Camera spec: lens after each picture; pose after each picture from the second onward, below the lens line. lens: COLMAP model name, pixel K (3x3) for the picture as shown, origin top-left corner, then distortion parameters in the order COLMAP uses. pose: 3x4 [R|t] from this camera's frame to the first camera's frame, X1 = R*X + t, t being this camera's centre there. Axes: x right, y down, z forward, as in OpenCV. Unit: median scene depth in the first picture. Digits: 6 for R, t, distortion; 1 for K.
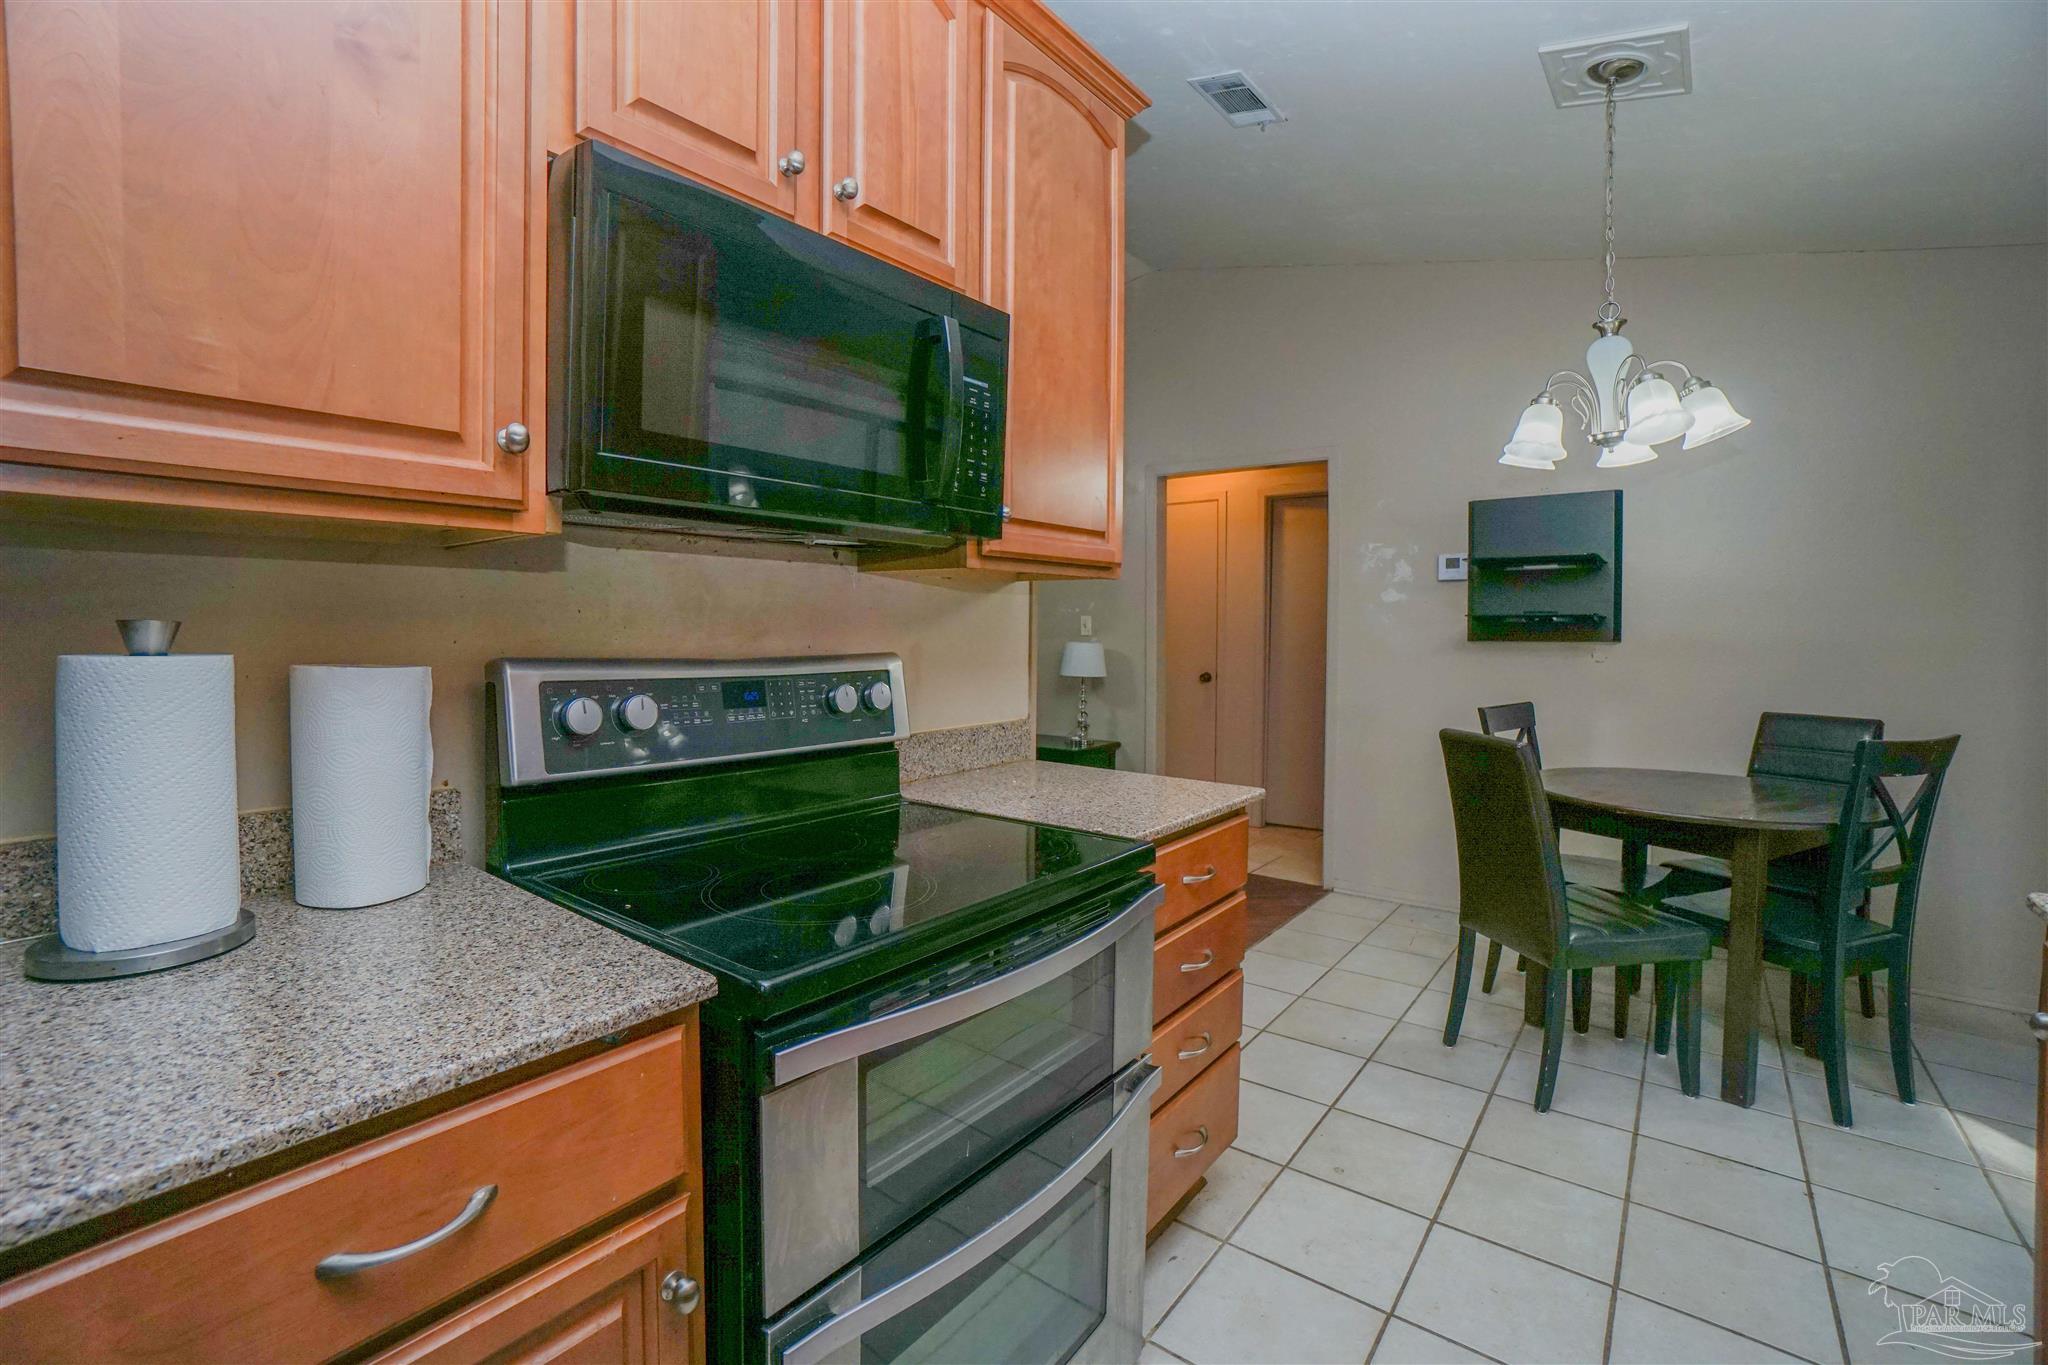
lens RADIAL K [[899.6, 0, 1010.9], [0, 899.6, 658.3], [0, 0, 1]] dist [-0.064319, 0.023248]
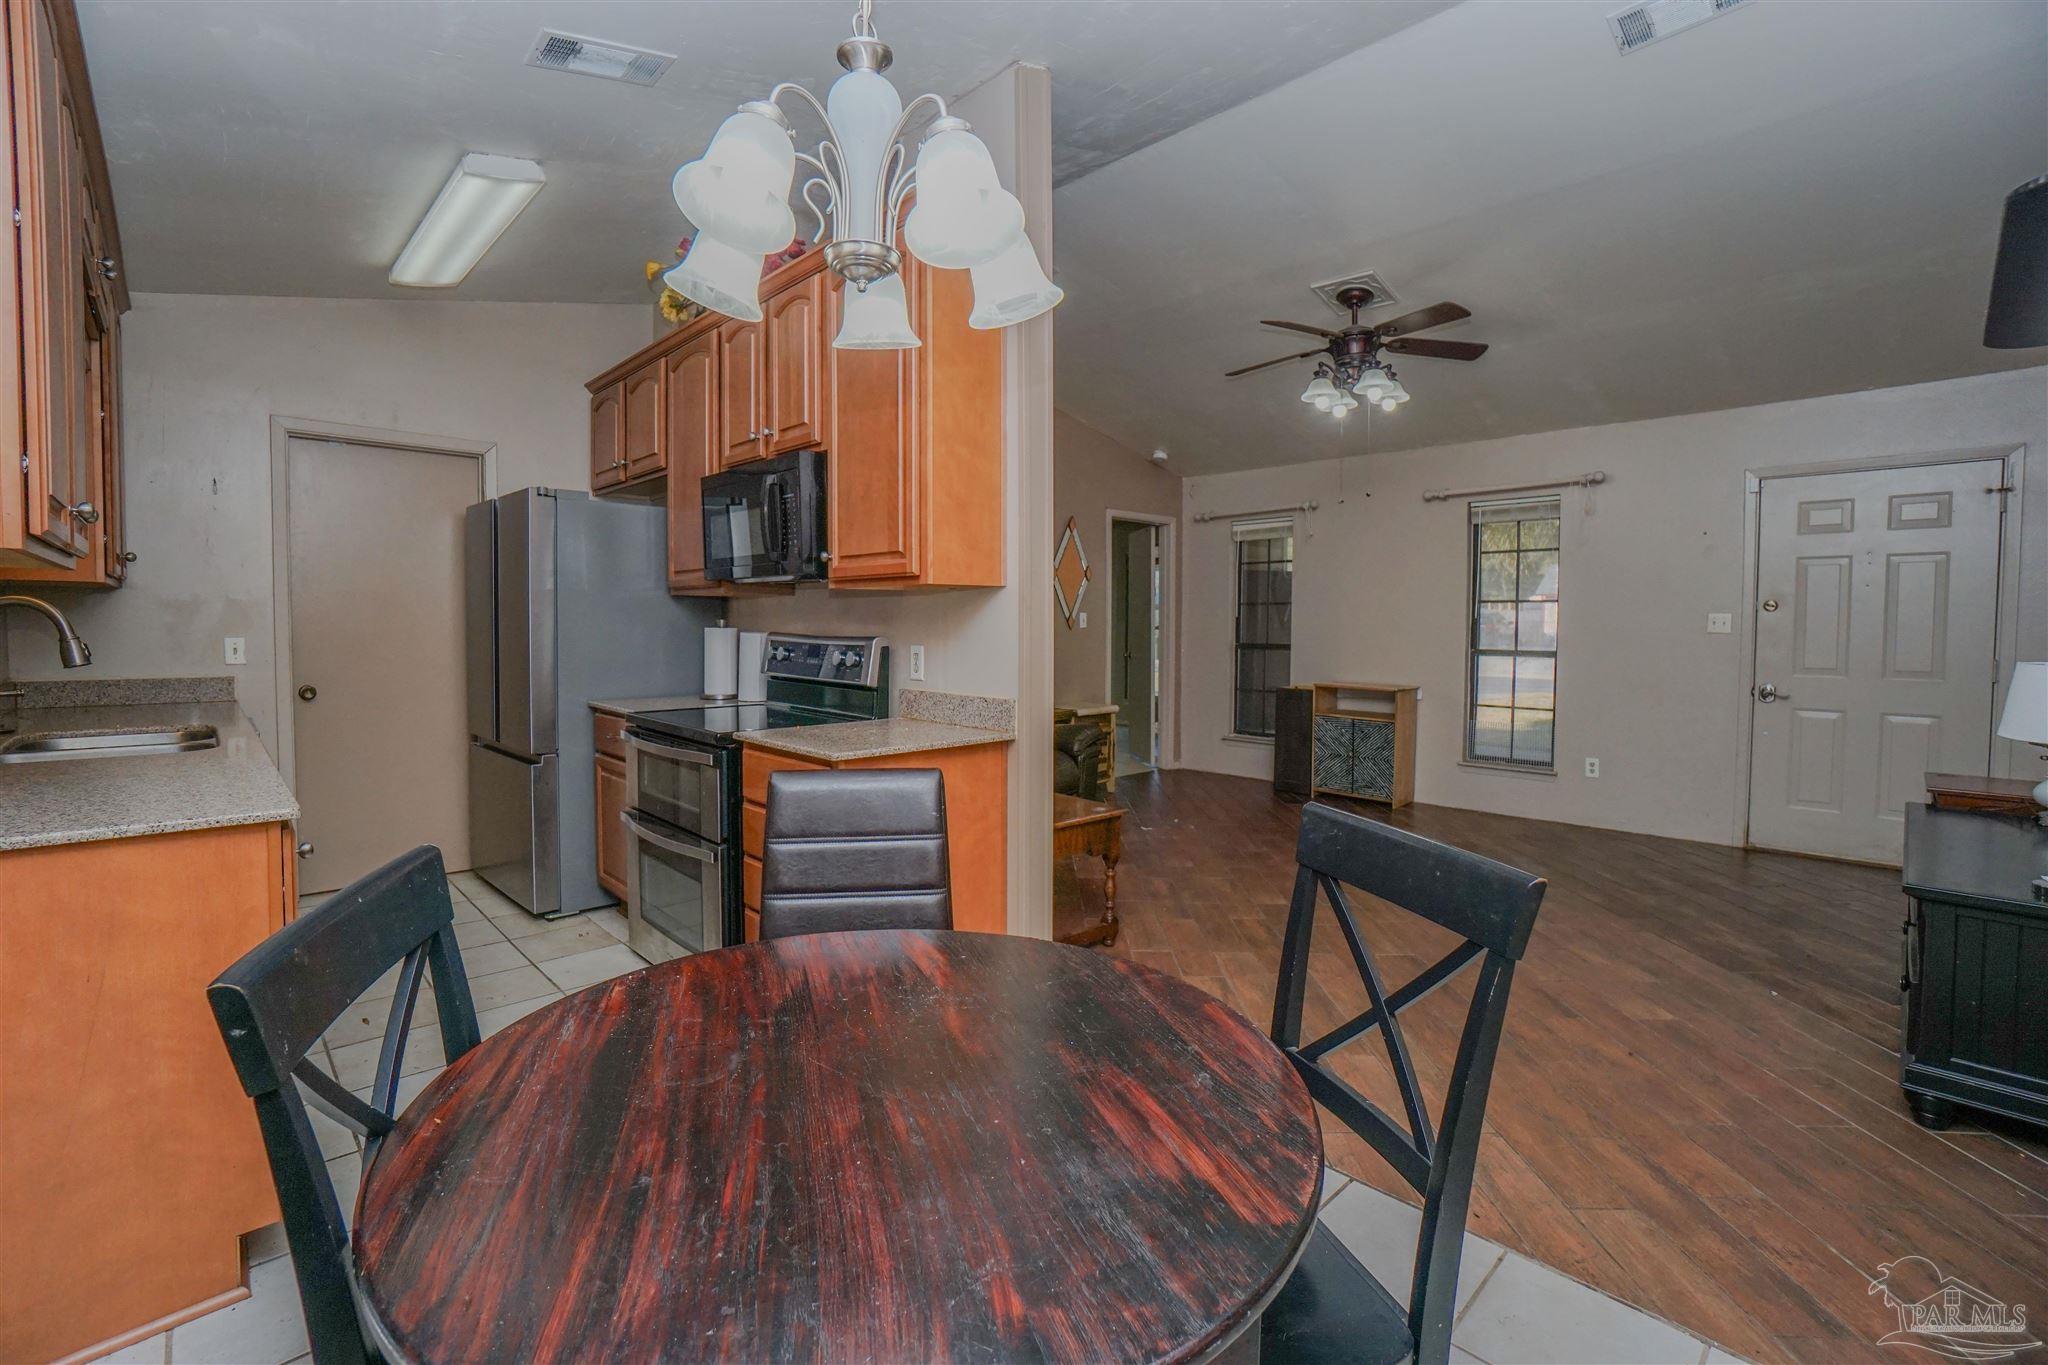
lens RADIAL K [[899.6, 0, 1010.9], [0, 899.6, 658.3], [0, 0, 1]] dist [-0.064319, 0.023248]
pose [[-0.146534, 0.033658, -0.988633, 1.196559], [-0.042198, 0.998299, 0.040242, -0.034519], [0.988305, 0.047615, -0.144864, 1.162488]]
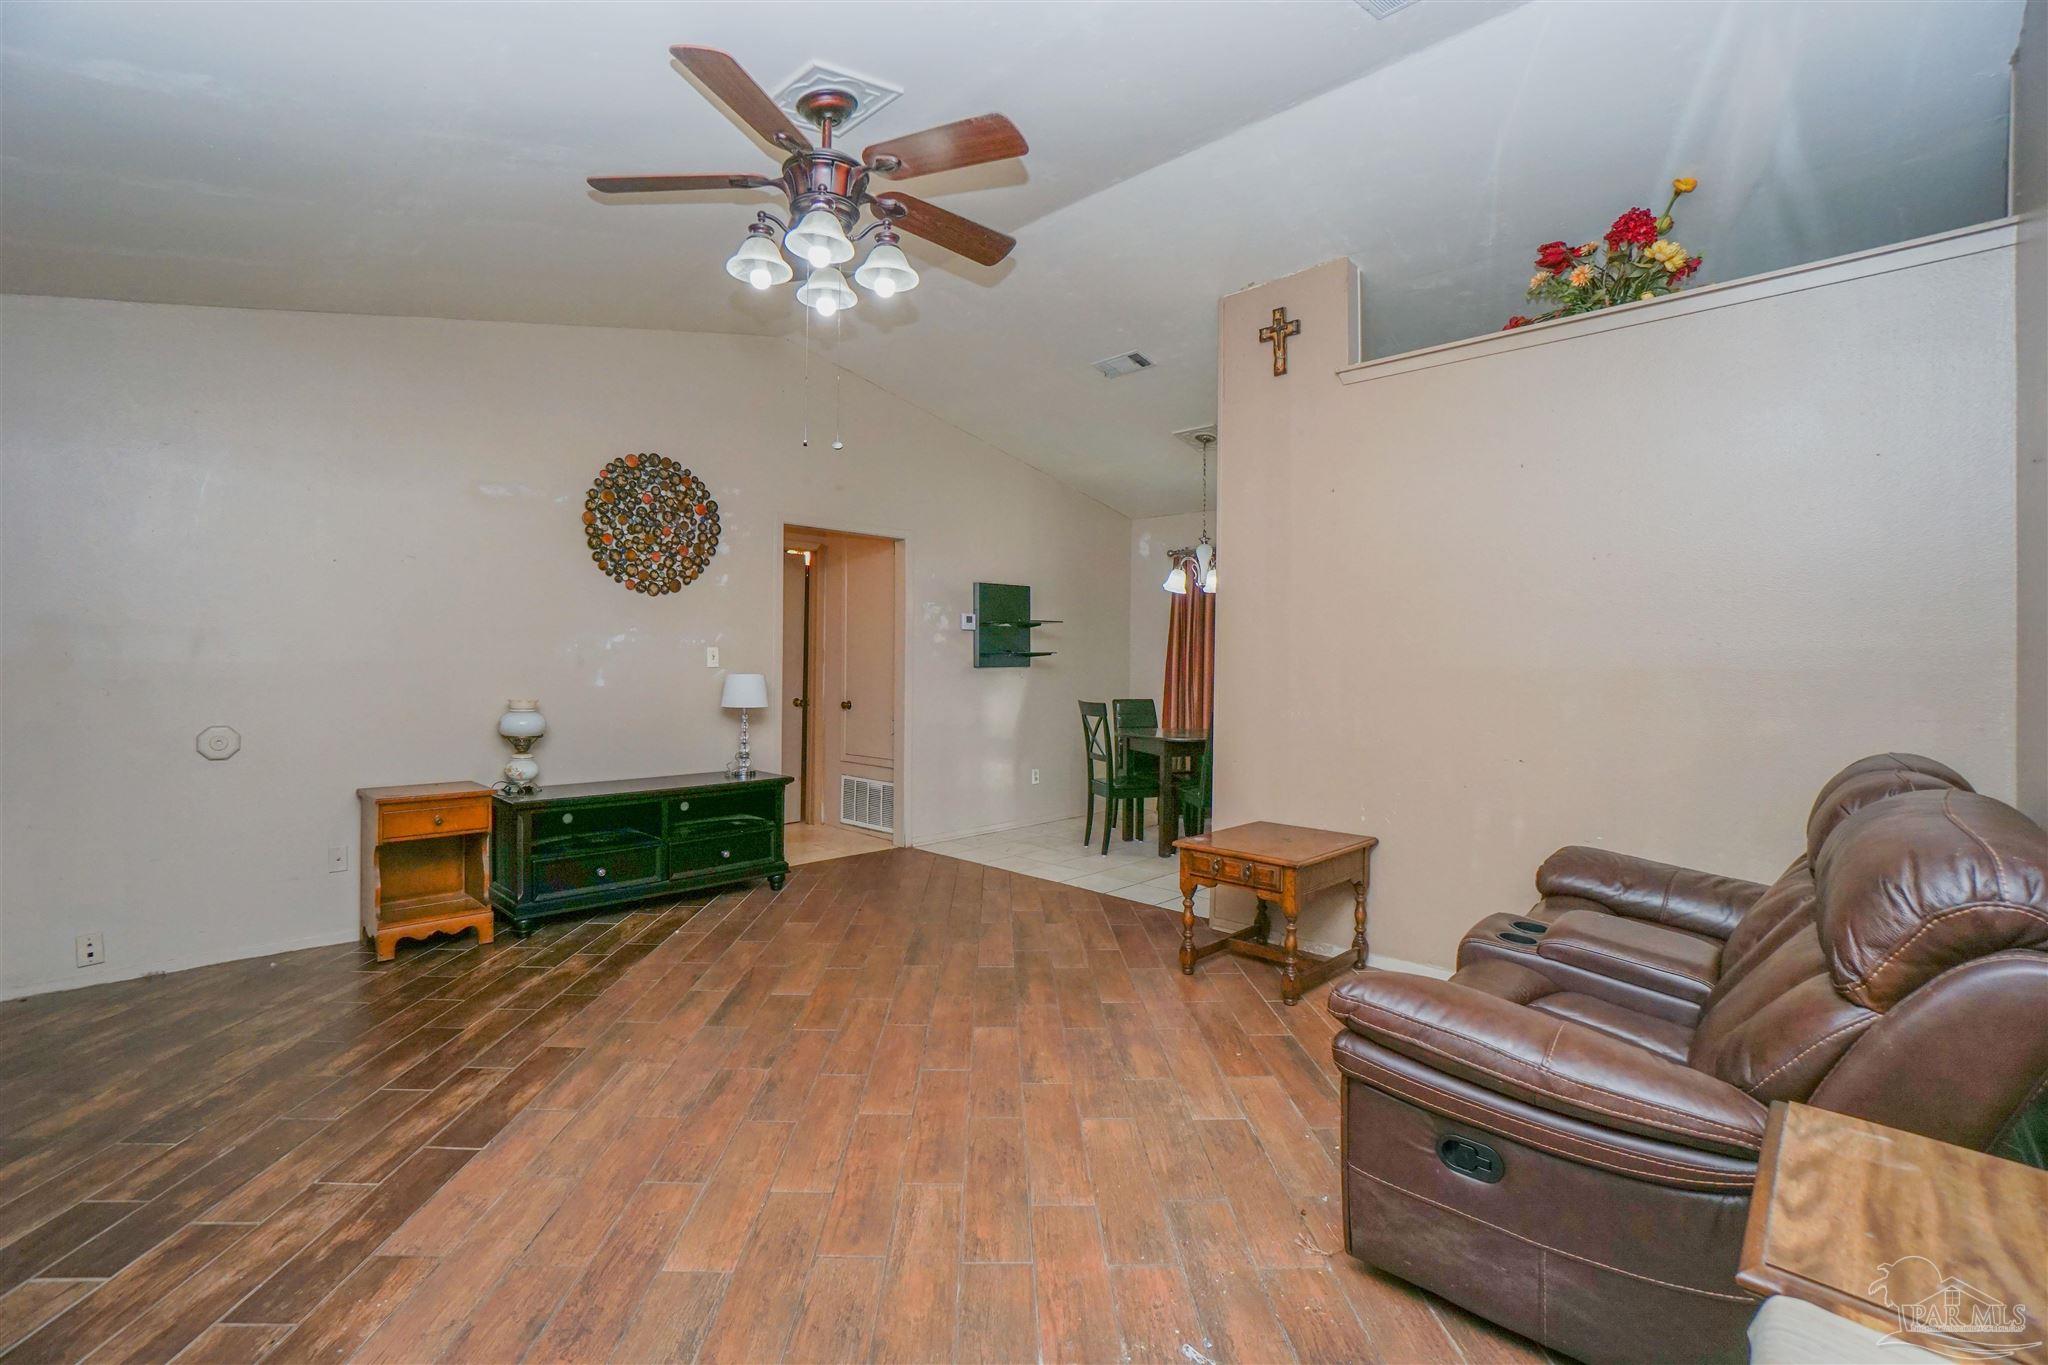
lens RADIAL K [[899.6, 0, 1010.9], [0, 899.6, 658.3], [0, 0, 1]] dist [-0.064319, 0.023248]
pose [[0.110345, -0.004100, 0.993885, -1.903155], [0.029979, 0.999550, 0.000795, -0.059259], [-0.993441, 0.029708, 0.110418, 1.246716]]
